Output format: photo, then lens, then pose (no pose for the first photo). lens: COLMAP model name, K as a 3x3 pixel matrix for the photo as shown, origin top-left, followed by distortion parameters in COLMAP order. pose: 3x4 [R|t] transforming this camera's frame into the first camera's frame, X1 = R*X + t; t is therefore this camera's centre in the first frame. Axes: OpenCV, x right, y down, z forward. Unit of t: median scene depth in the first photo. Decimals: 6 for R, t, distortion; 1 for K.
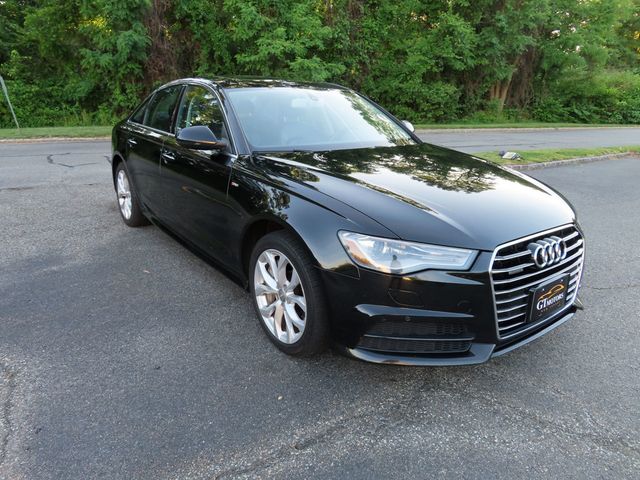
lens RADIAL K [[460.2, 0, 317.6], [0, 460.2, 241.0], [0, 0, 1]] dist [-0.015968, 0.002082]
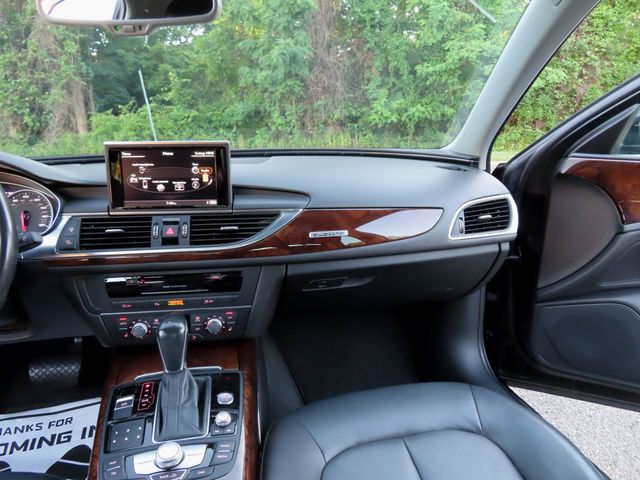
lens RADIAL K [[458.9, 0, 320.0], [0, 458.9, 240.0], [0, 0, 1]] dist [-0.006569, 0.001931]
pose [[0.938609, 0.059723, -0.339773, -0.047036], [-0.078505, 0.996037, -0.041789, -0.057566], [0.335931, 0.065898, 0.939579, 0.221515]]
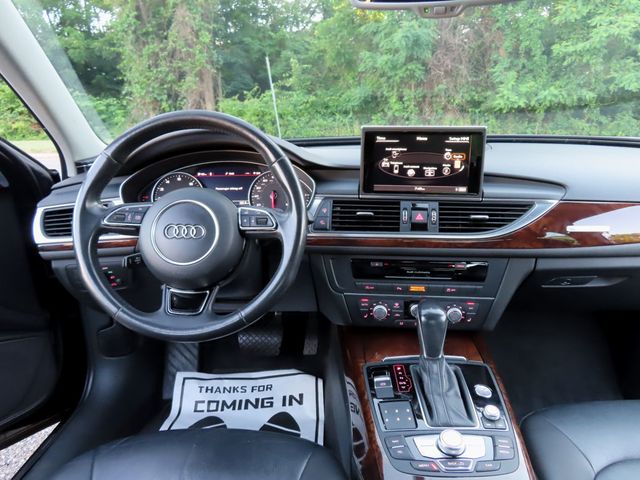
lens RADIAL K [[459.3, 0, 319.2], [0, 459.3, 239.3], [0, 0, 1]] dist [-0.004916, 0.002834]
pose [[0.836837, 0.124935, -0.533005, -0.062195], [-0.141221, 0.989924, 0.010314, -0.055833], [0.528923, 0.066641, 0.846049, 0.214879]]
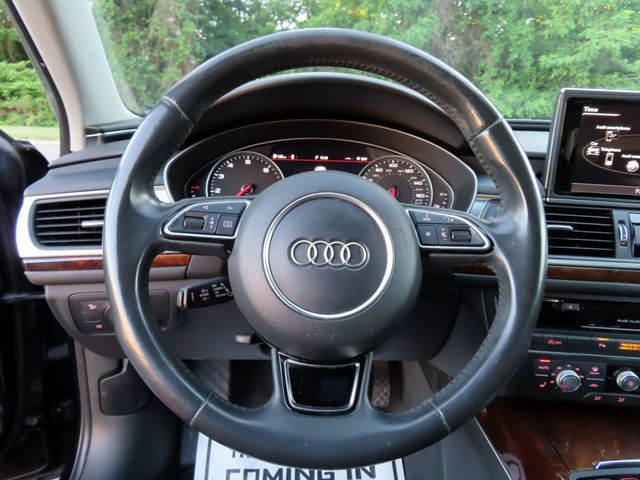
lens RADIAL K [[458.6, 0, 319.8], [0, 458.6, 237.1], [0, 0, 1]] dist [0.001991, 0.002138]
pose [[0.862333, 0.151456, -0.483159, -0.085014], [-0.176751, 0.984231, -0.006936, -0.054922], [0.474489, 0.091380, 0.875505, 0.224574]]
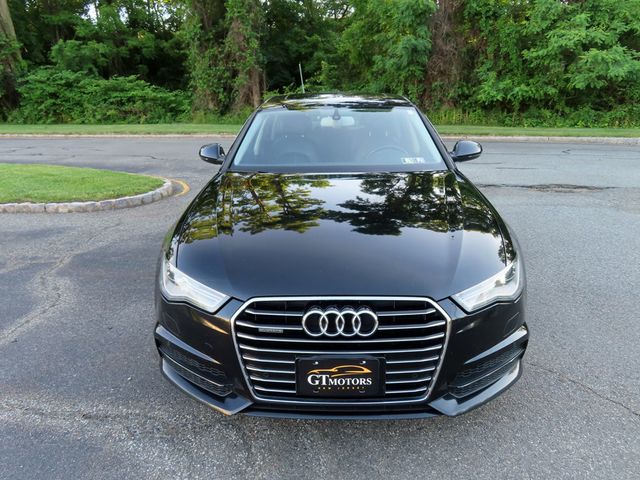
lens RADIAL K [[457.3, 0, 319.9], [0, 457.3, 243.1], [0, 0, 1]] dist [-0.003835, 0.001407]
pose [[0.786412, 0.170761, -0.593630, 0.112618], [-0.162806, 0.984348, 0.067477, -0.019784], [0.595861, 0.043582, 0.801904, 0.037946]]
